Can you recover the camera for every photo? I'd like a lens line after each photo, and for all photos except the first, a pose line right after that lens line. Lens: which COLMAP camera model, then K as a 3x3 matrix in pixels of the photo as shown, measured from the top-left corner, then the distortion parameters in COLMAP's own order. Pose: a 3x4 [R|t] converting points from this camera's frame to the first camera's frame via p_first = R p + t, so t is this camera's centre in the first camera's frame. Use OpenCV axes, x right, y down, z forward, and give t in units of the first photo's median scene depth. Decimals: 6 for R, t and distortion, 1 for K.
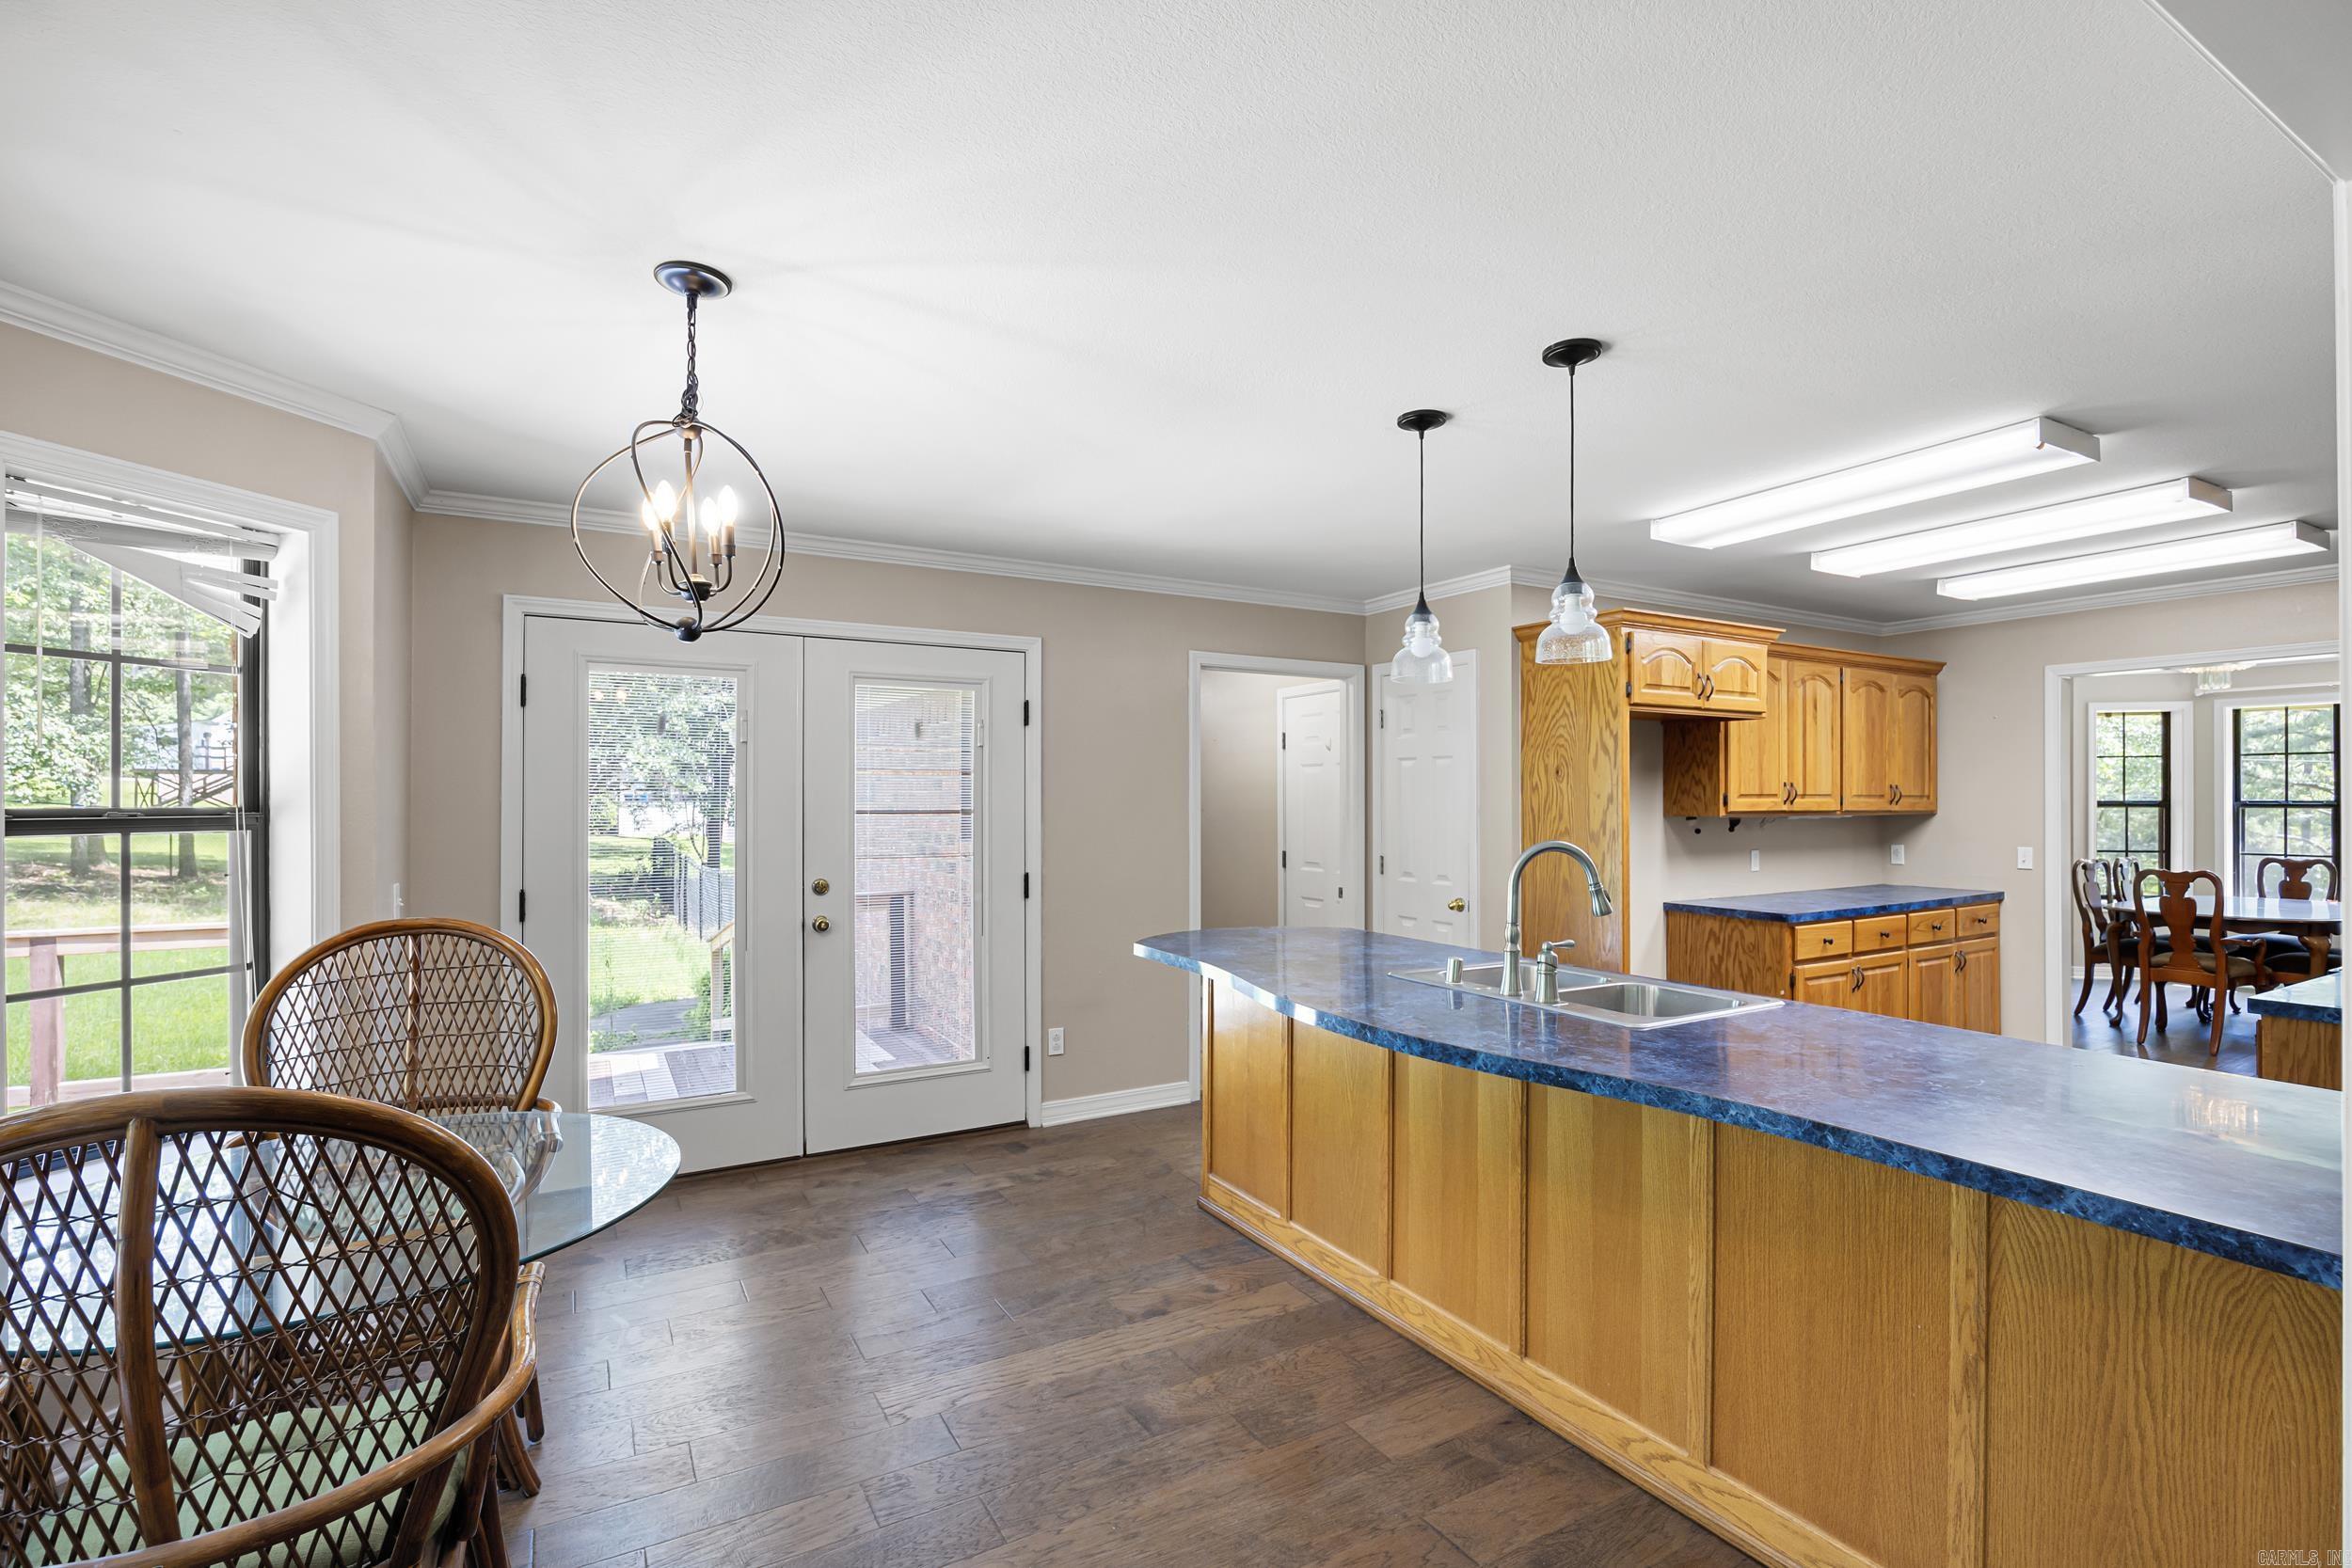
lens RADIAL K [[1071.7, 0, 1191.0], [0, 1071.7, 803.3], [0, 0, 1]] dist [-0.010327, 0.000849]
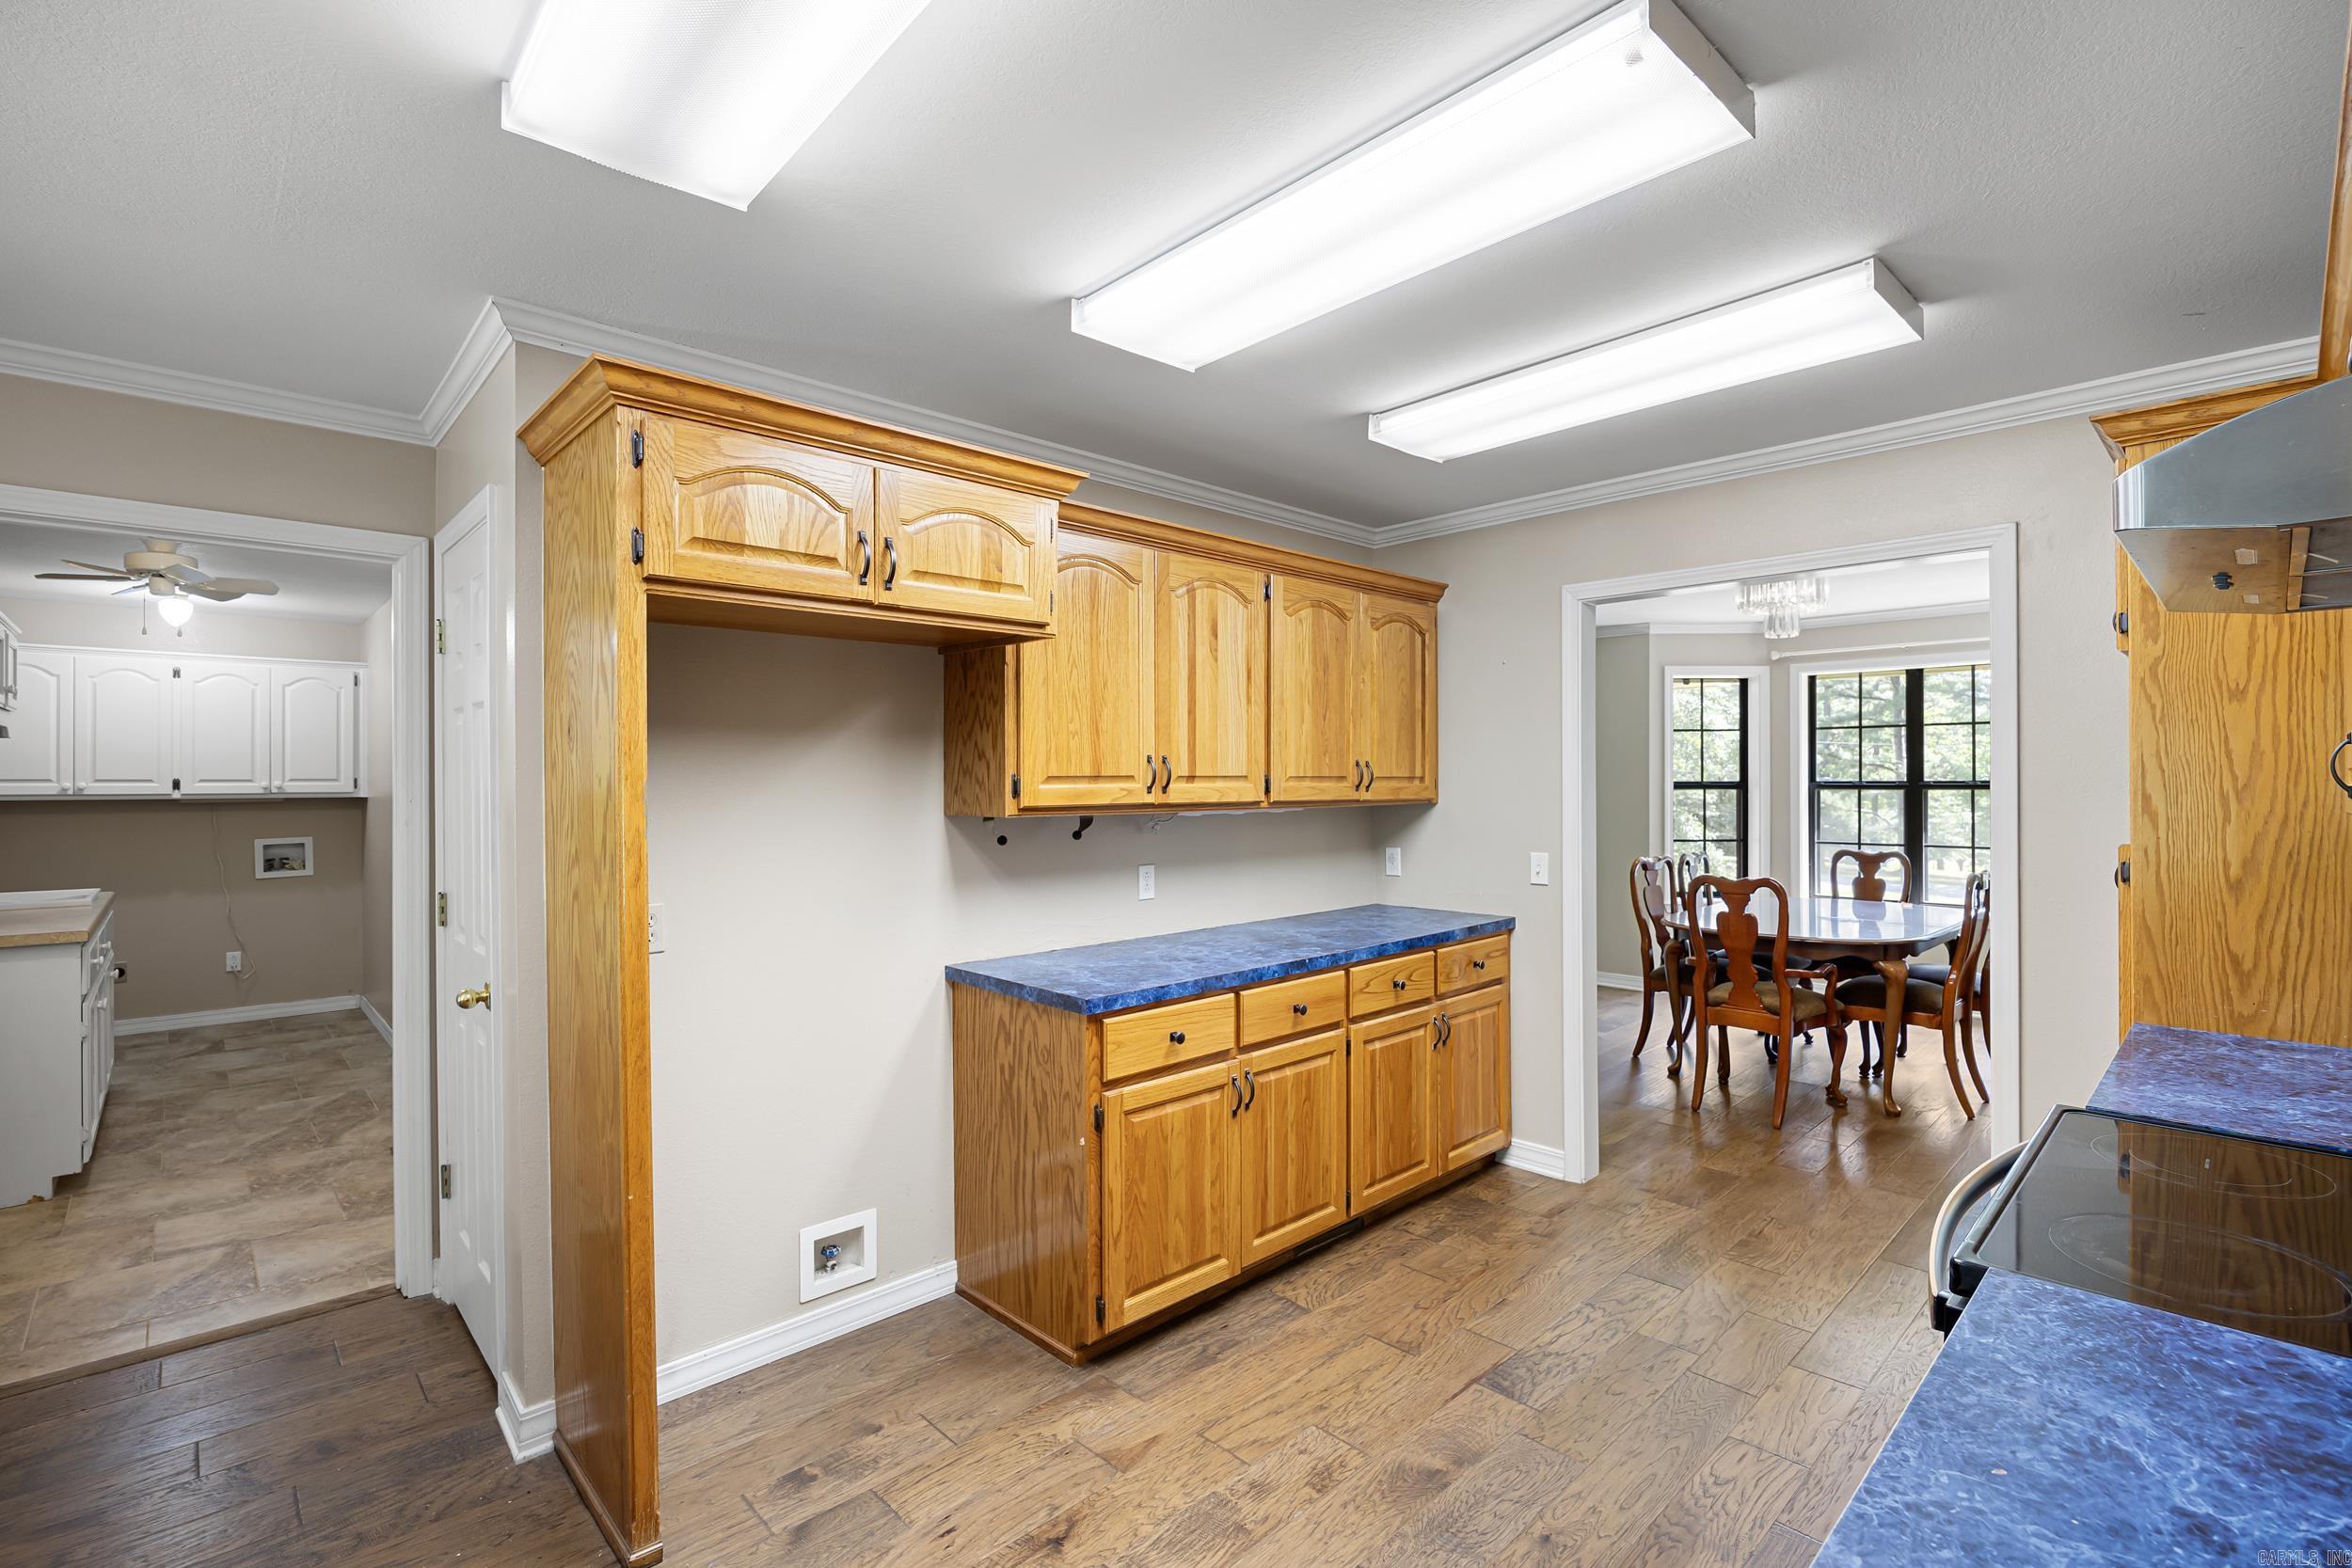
lens RADIAL K [[1071.7, 0, 1176.4], [0, 1071.7, 786.7], [0, 0, 1]] dist [-0.010327, 0.000849]
pose [[0.973428, -0.005299, 0.228933, 0.433687], [0.004835, 0.999985, 0.002586, -0.003845], [-0.228944, -0.001410, 0.973439, 0.418389]]
